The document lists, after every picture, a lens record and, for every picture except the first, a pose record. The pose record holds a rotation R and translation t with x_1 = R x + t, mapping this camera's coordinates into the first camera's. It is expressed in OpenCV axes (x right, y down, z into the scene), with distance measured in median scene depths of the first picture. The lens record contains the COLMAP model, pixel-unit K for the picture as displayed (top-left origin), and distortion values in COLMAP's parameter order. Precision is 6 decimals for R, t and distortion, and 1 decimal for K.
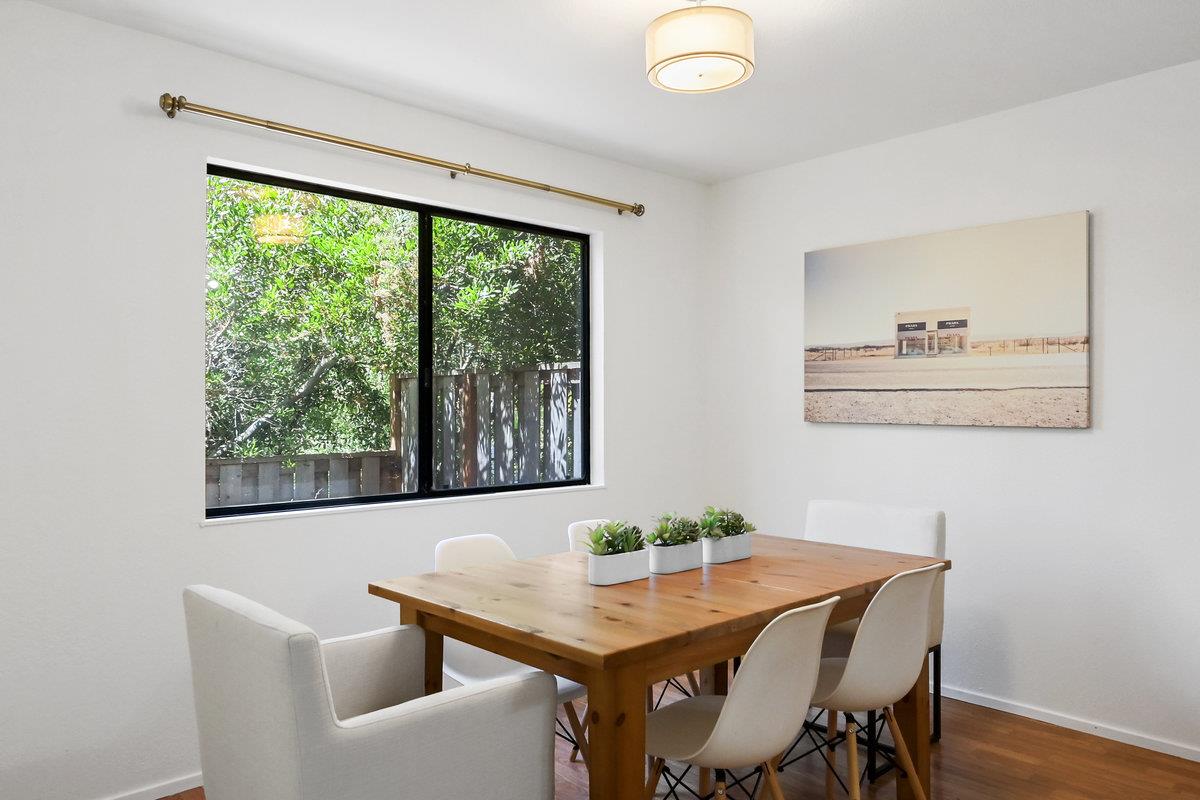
lens RADIAL K [[825.0, 0, 597.4], [0, 825.0, 403.6], [0, 0, 1]] dist [0.001718, -0.000397]
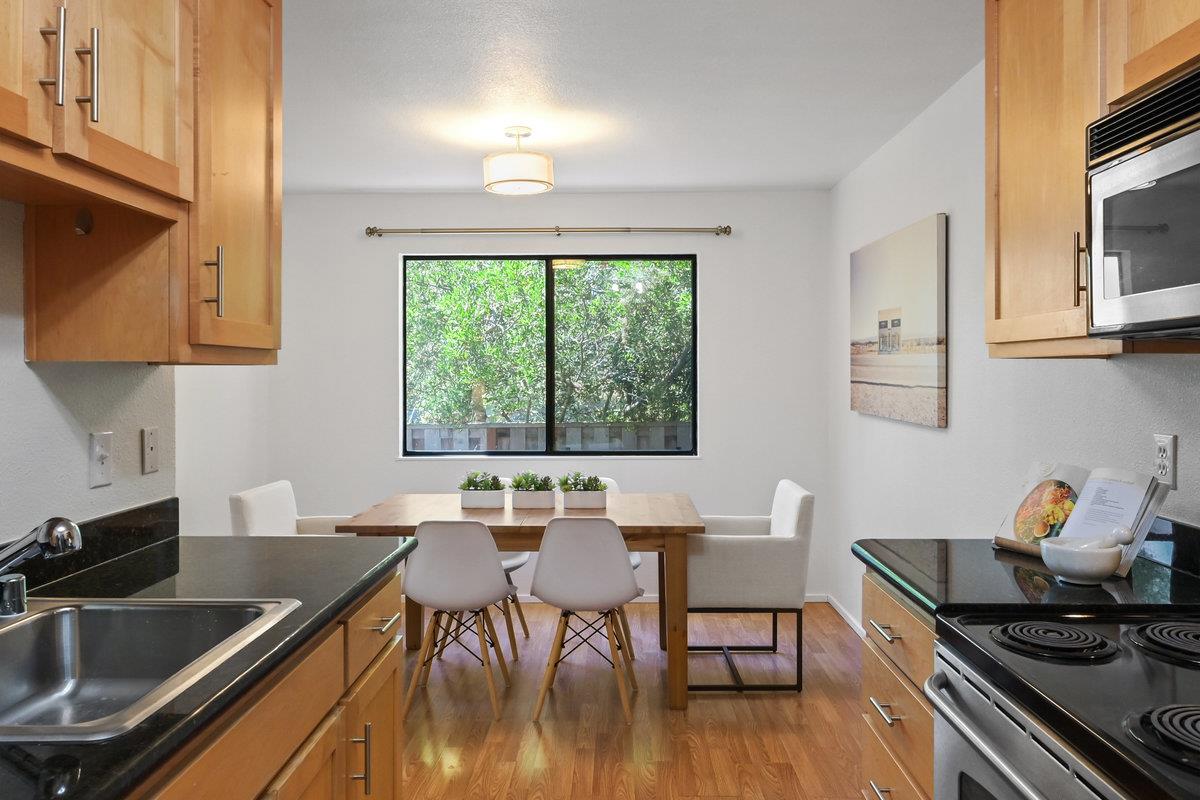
lens RADIAL K [[825.0, 0, 597.4], [0, 825.0, 403.6], [0, 0, 1]] dist [0.001718, -0.000397]
pose [[0.737127, 0.024234, -0.675320, 0.795545], [0.006564, 0.999053, 0.043016, -0.038498], [0.675723, -0.036141, 0.736269, -0.025069]]
